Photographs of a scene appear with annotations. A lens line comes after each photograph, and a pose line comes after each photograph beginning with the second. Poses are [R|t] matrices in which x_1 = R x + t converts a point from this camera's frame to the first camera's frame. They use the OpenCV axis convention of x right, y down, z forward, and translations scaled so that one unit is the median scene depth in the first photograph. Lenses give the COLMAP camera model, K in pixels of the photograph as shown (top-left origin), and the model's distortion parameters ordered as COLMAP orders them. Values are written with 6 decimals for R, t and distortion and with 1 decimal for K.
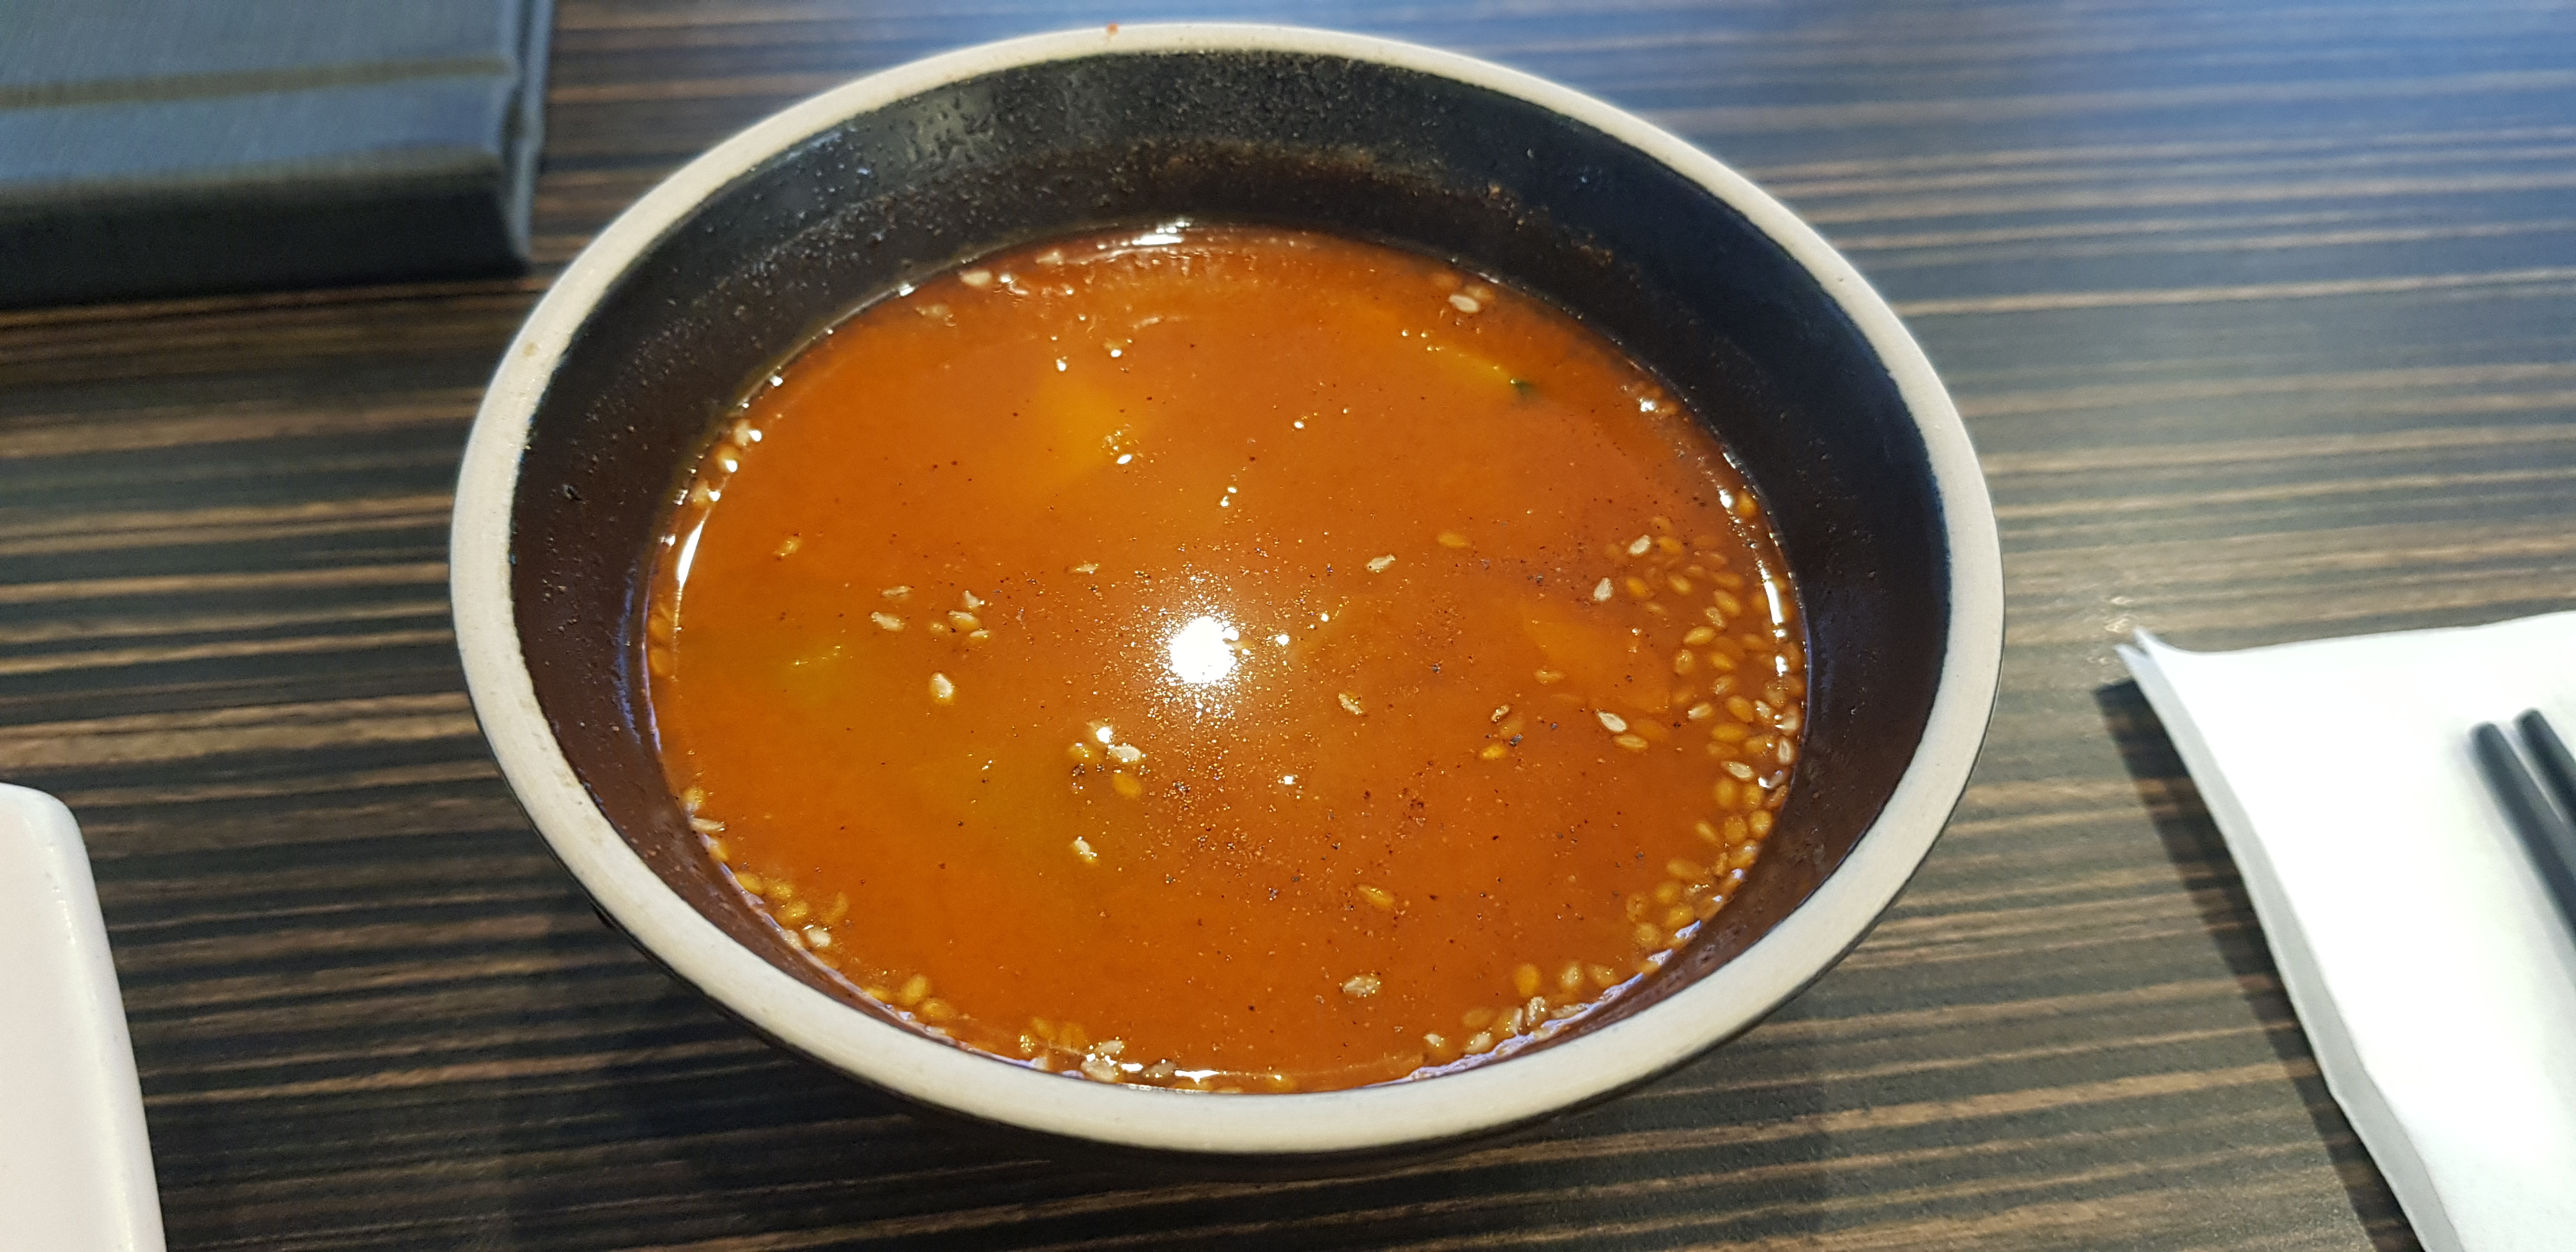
lens RADIAL K [[1994.0, 0, 1312.7], [0, 1994.0, 610.0], [0, 0, 1]] dist [0.036433, -0.105102]
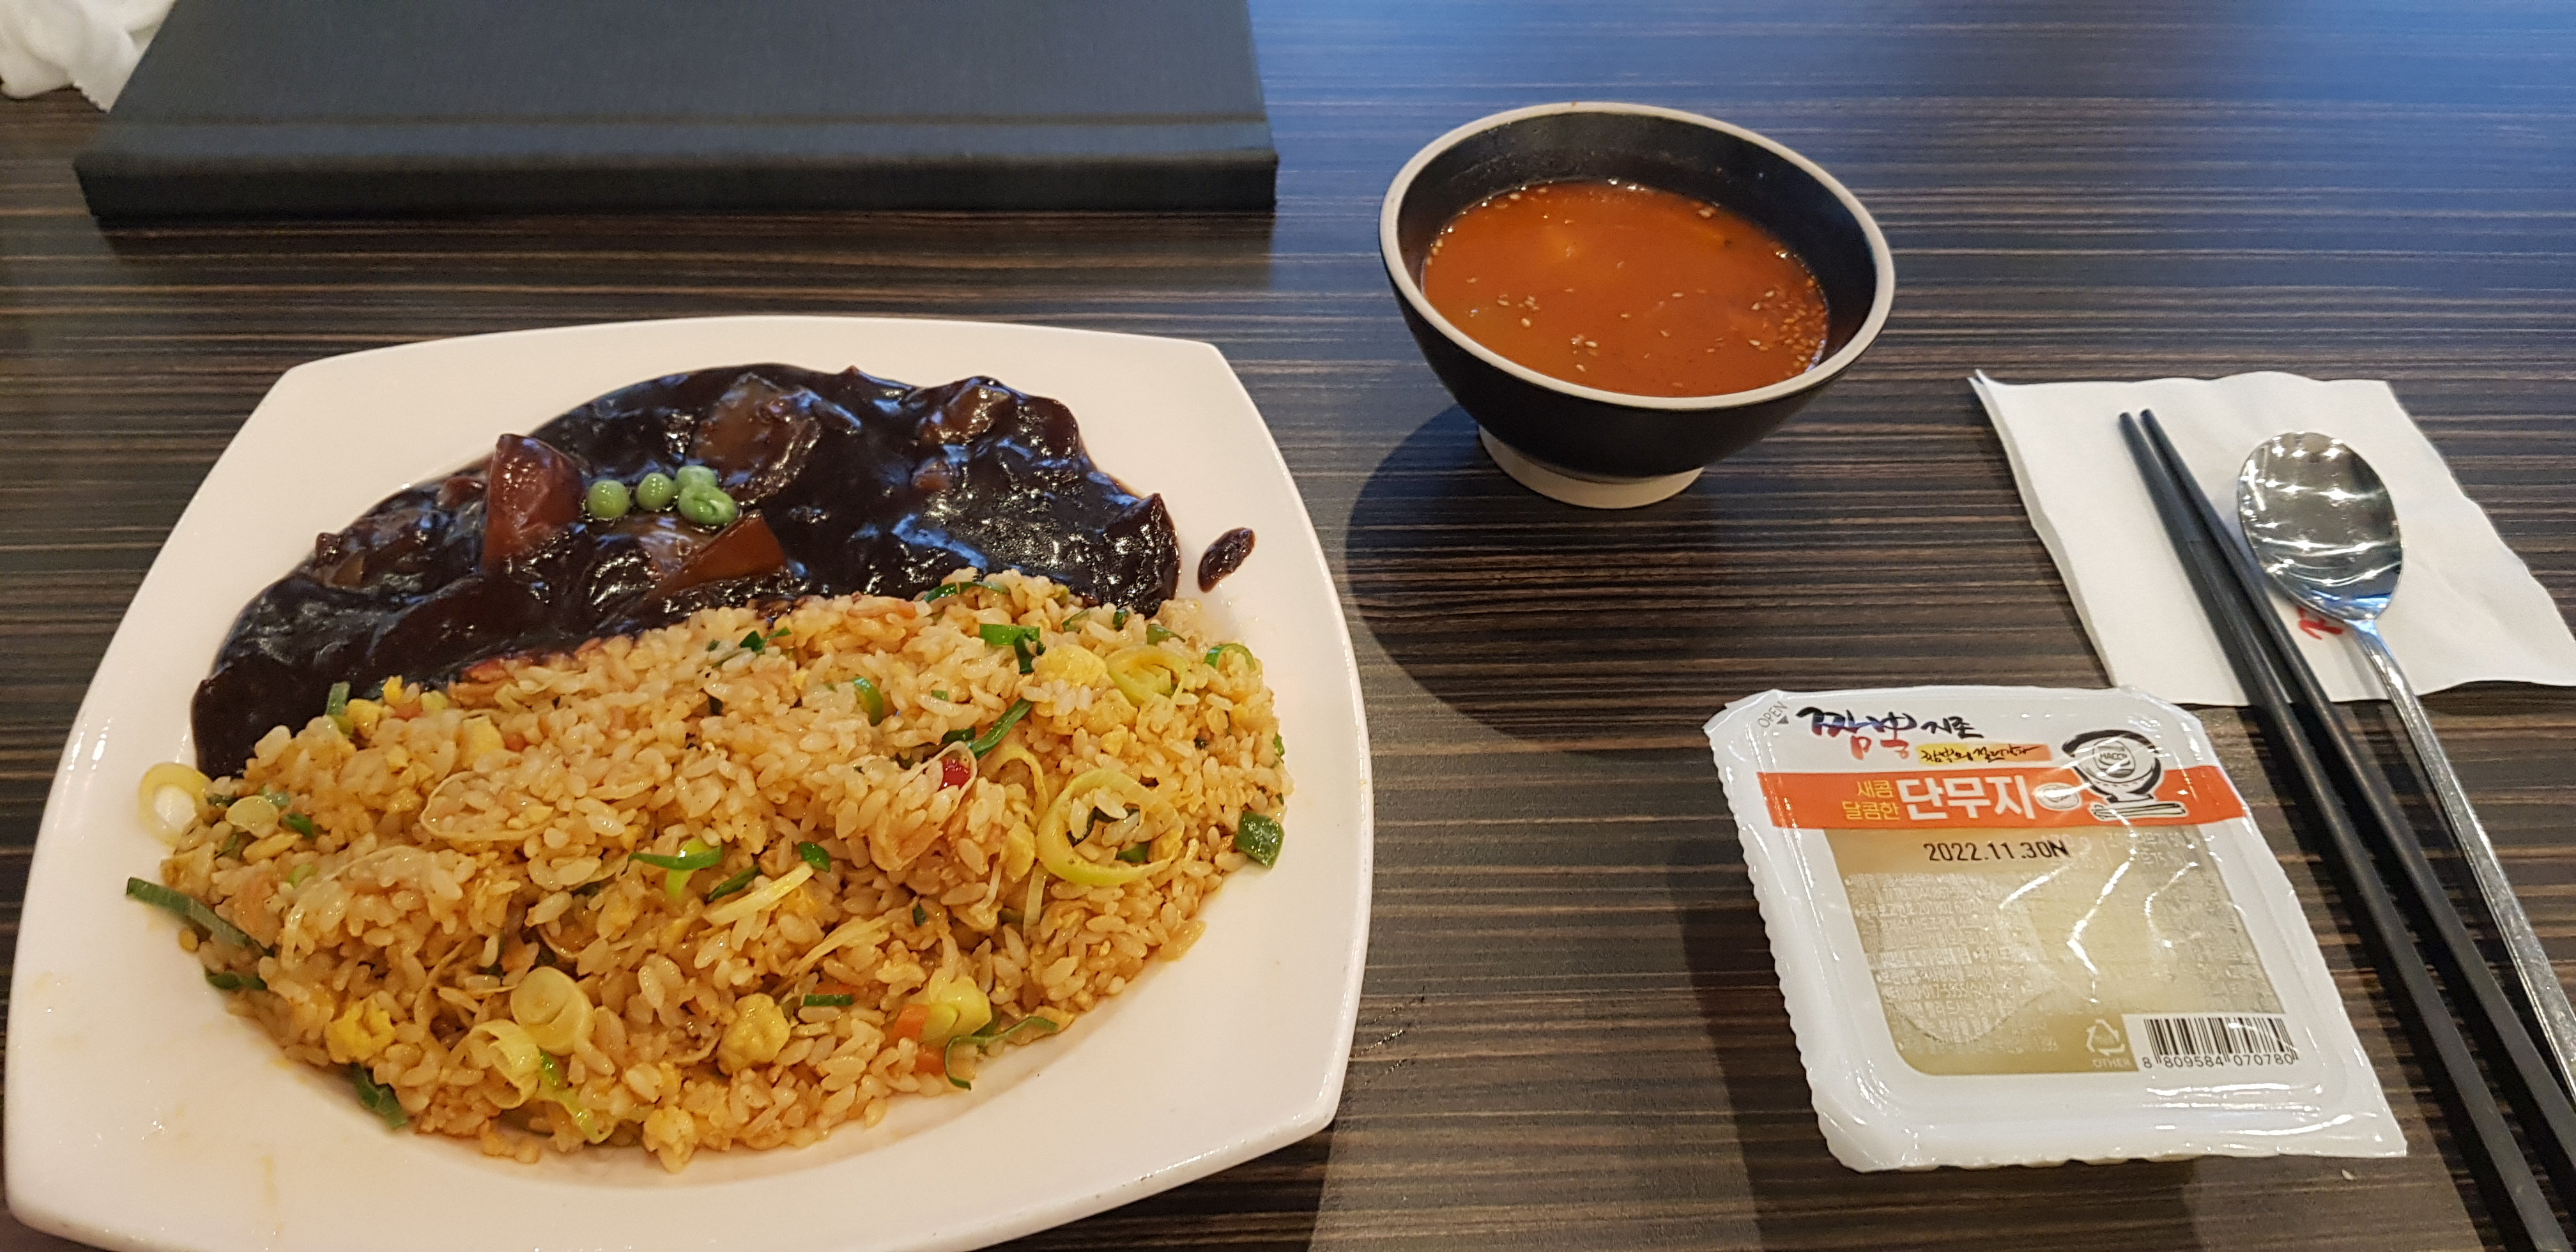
lens RADIAL K [[1994.0, 0, 1298.1], [0, 1994.0, 623.9], [0, 0, 1]] dist [0.036433, -0.105102]
pose [[0.996543, 0.055091, -0.062185, -0.258286], [-0.058778, 0.996519, -0.059113, 0.560406], [0.058712, 0.062564, 0.996313, -1.575502]]
